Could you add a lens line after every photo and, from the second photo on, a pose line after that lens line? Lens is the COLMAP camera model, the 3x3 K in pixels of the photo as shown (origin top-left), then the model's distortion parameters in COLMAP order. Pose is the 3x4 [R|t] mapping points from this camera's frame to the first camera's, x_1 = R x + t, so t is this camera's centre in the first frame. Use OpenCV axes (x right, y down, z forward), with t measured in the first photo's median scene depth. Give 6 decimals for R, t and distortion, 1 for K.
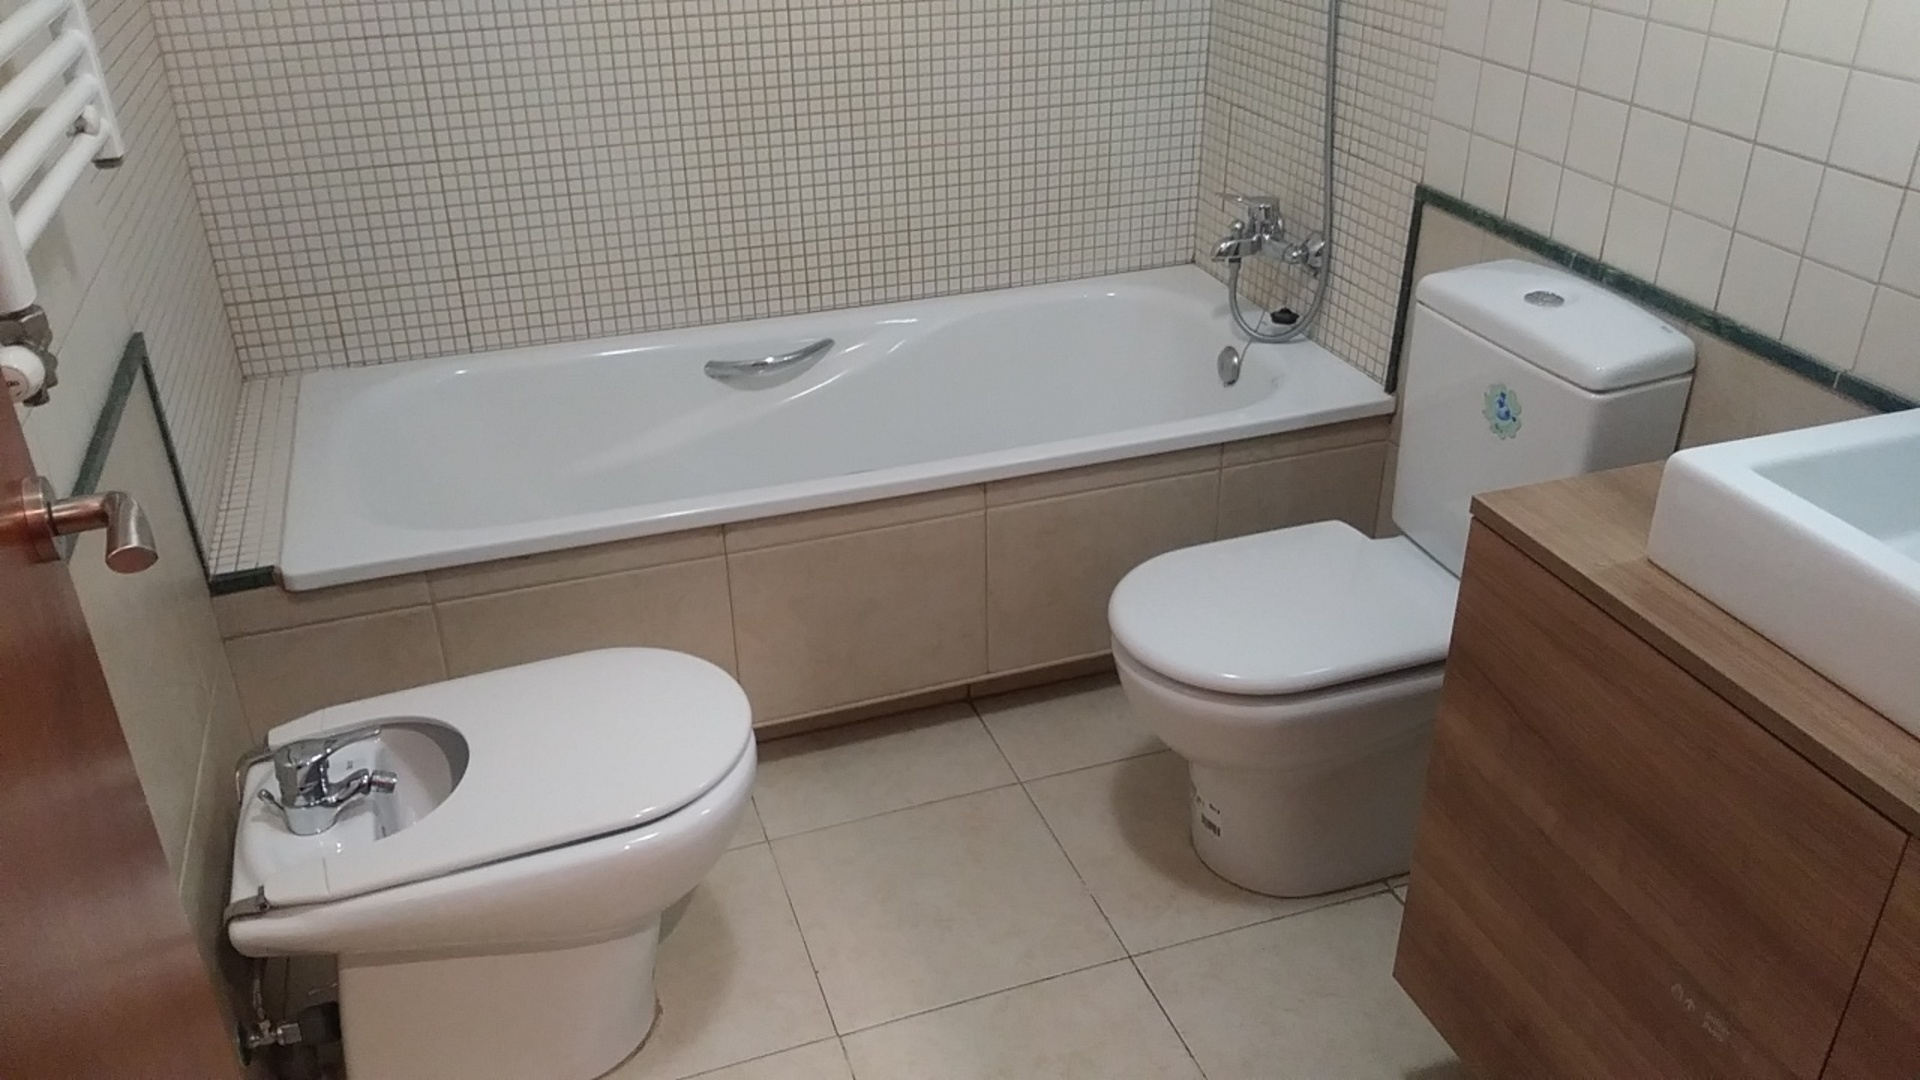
lens RADIAL K [[1503.1, 0, 963.8], [0, 1503.1, 539.6], [0, 0, 1]] dist [0.030730, -0.048316]
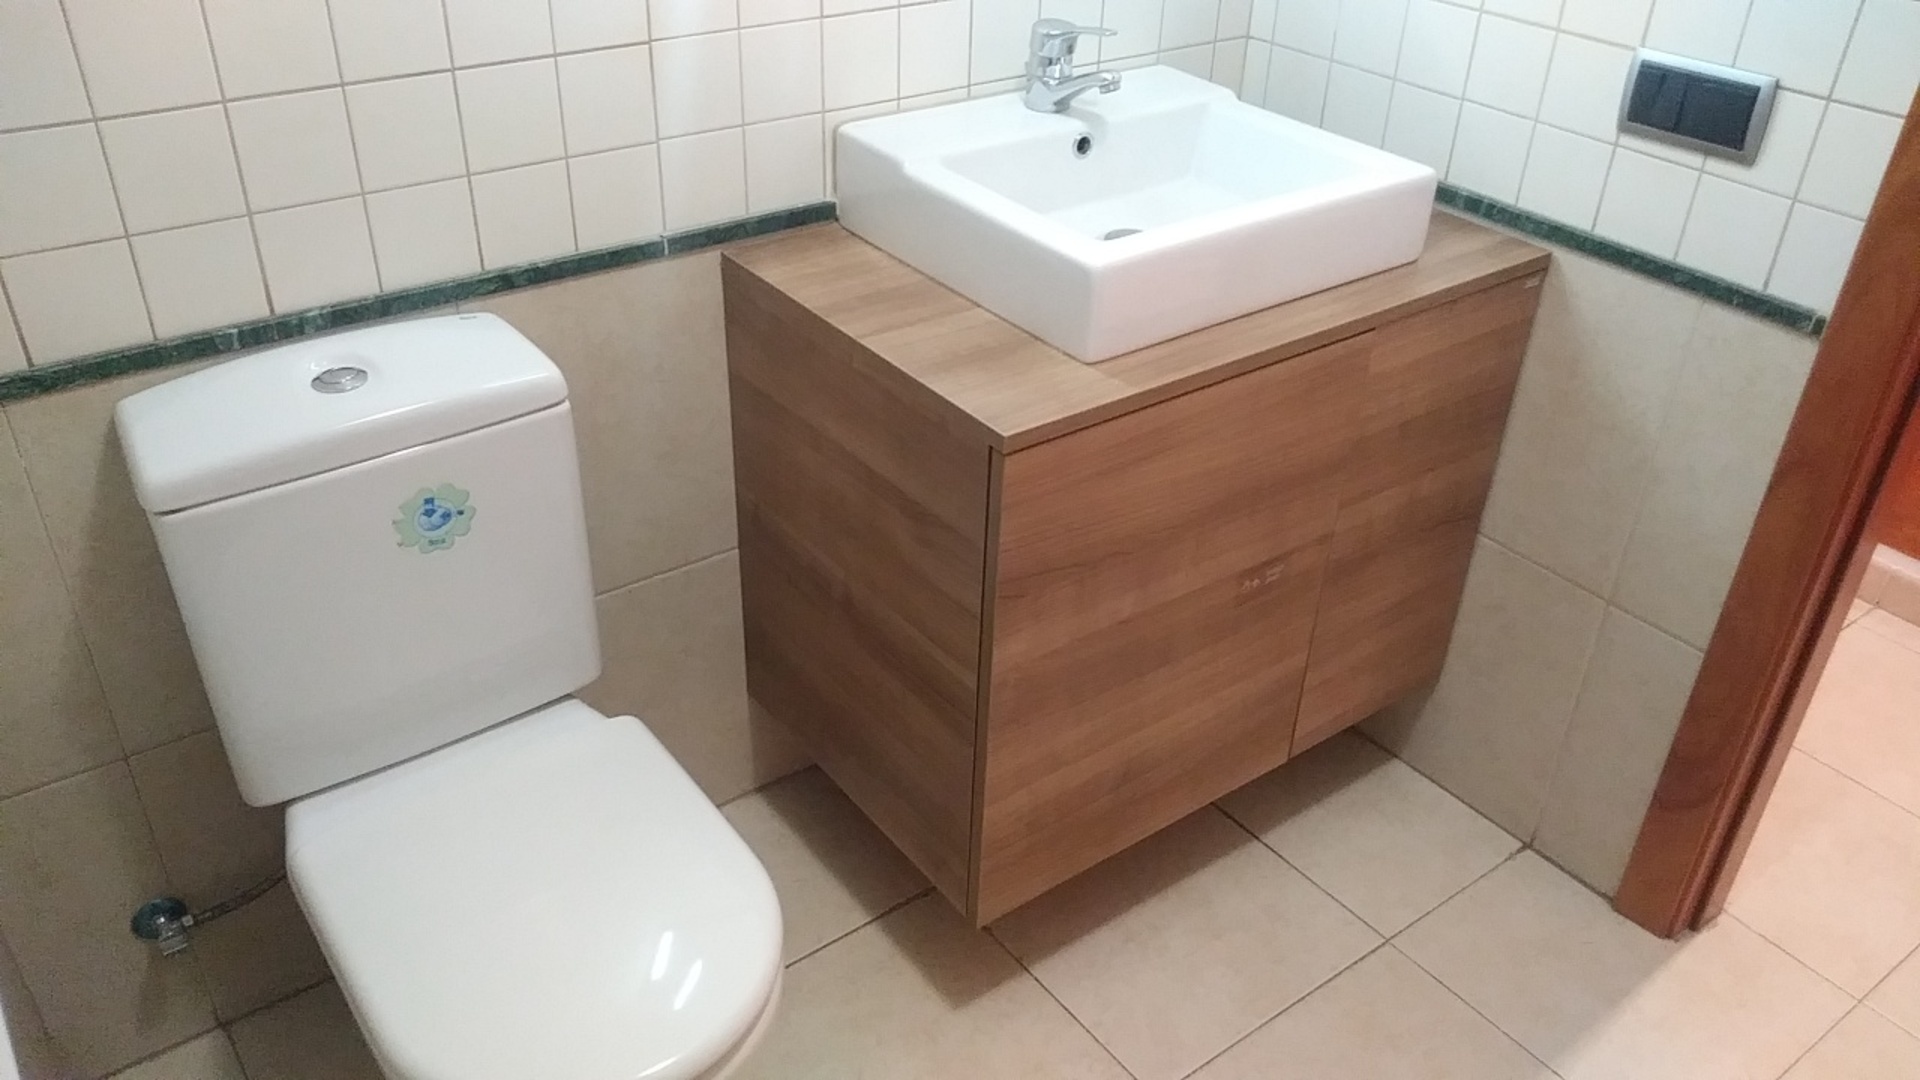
lens RADIAL K [[1503.1, 0, 960.3], [0, 1503.1, 538.2], [0, 0, 1]] dist [0.030730, -0.048316]
pose [[-0.306071, -0.515900, 0.800105, -0.321557], [0.428052, 0.676116, 0.599699, -0.419587], [-0.850348, 0.526037, 0.013893, 0.795052]]
